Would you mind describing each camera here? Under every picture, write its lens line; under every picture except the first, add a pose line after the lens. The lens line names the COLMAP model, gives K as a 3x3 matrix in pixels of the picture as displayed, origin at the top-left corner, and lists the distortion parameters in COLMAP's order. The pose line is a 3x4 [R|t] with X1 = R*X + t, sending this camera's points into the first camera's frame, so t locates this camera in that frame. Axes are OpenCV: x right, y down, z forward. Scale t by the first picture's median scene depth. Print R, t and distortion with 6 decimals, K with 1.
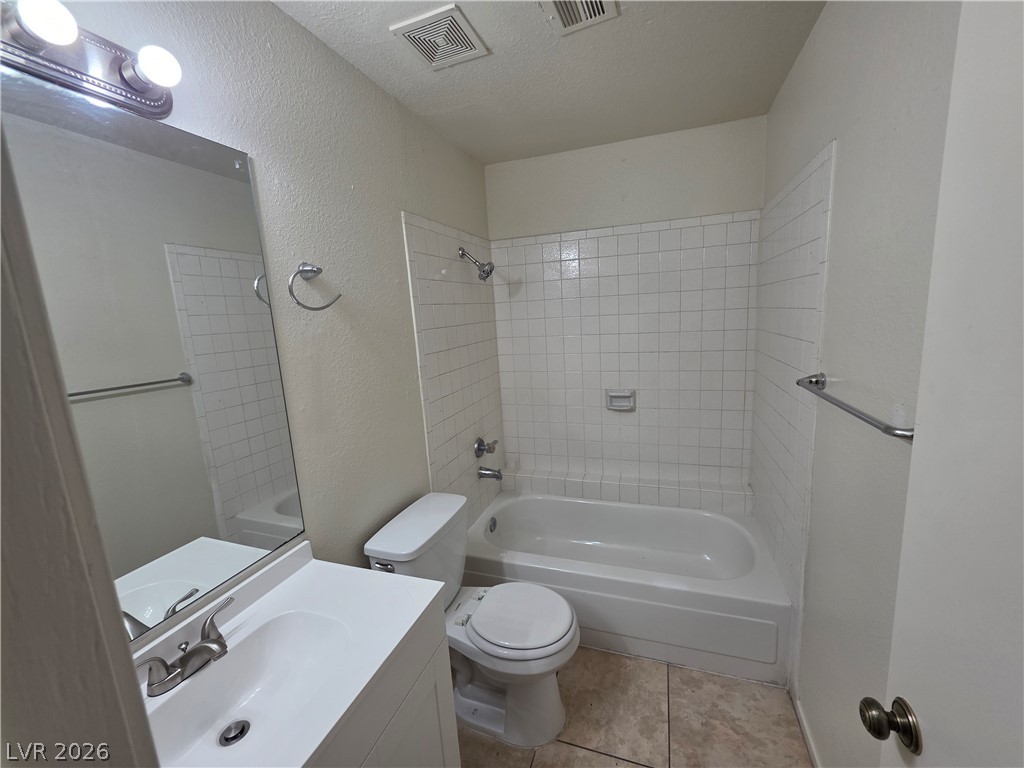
lens RADIAL K [[407.6, 0, 529.4], [0, 407.6, 377.5], [0, 0, 1]] dist [-0.000074, -0.000076]
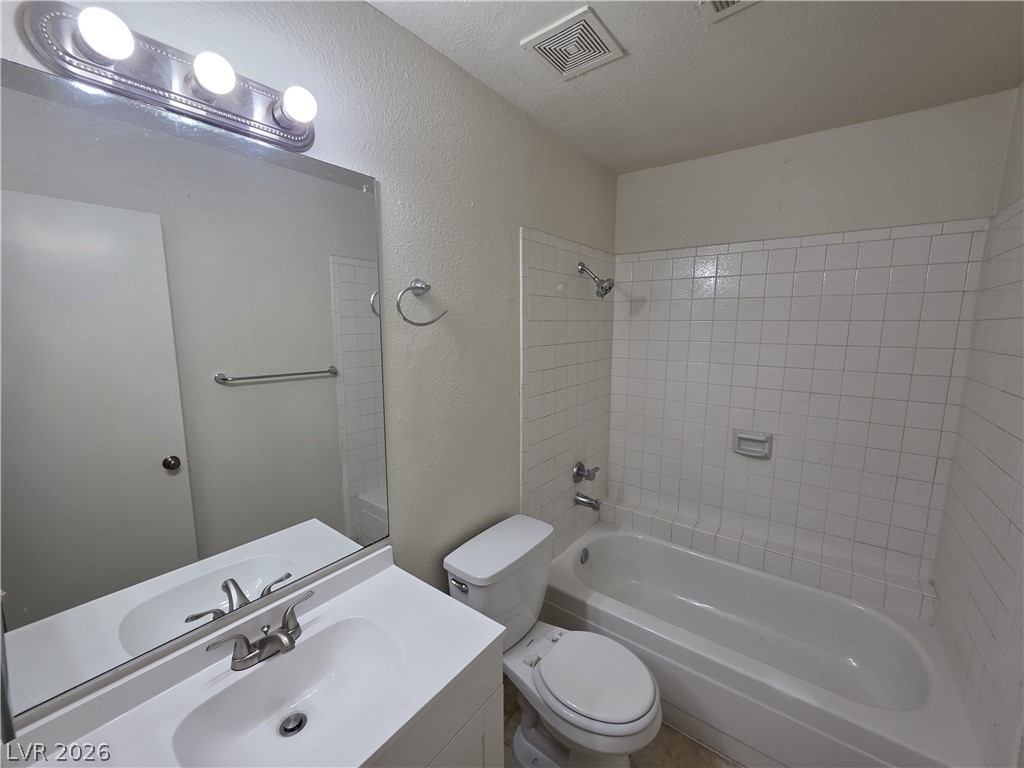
lens RADIAL K [[408.9, 0, 526.3], [0, 408.9, 378.9], [0, 0, 1]] dist [0.001221, -0.000303]
pose [[0.946671, 0.103960, -0.304971, 0.040648], [-0.109030, 0.994038, 0.000407, -0.043611], [0.303195, 0.032866, 0.952362, 0.072889]]
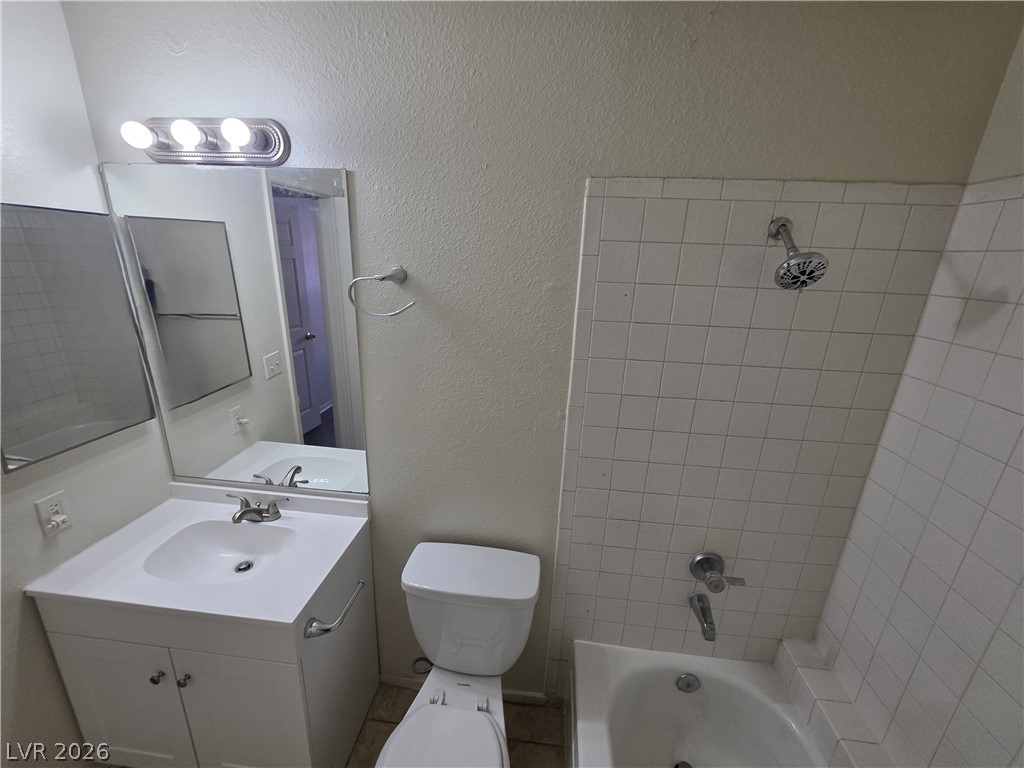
lens RADIAL K [[412.2, 0, 517.7], [0, 412.2, 382.0], [0, 0, 1]] dist [0.000997, -0.000297]
pose [[0.209503, 0.349521, -0.913205, 0.383068], [-0.213073, 0.927806, 0.306227, -0.284024], [0.954310, 0.130424, 0.268852, 0.758607]]
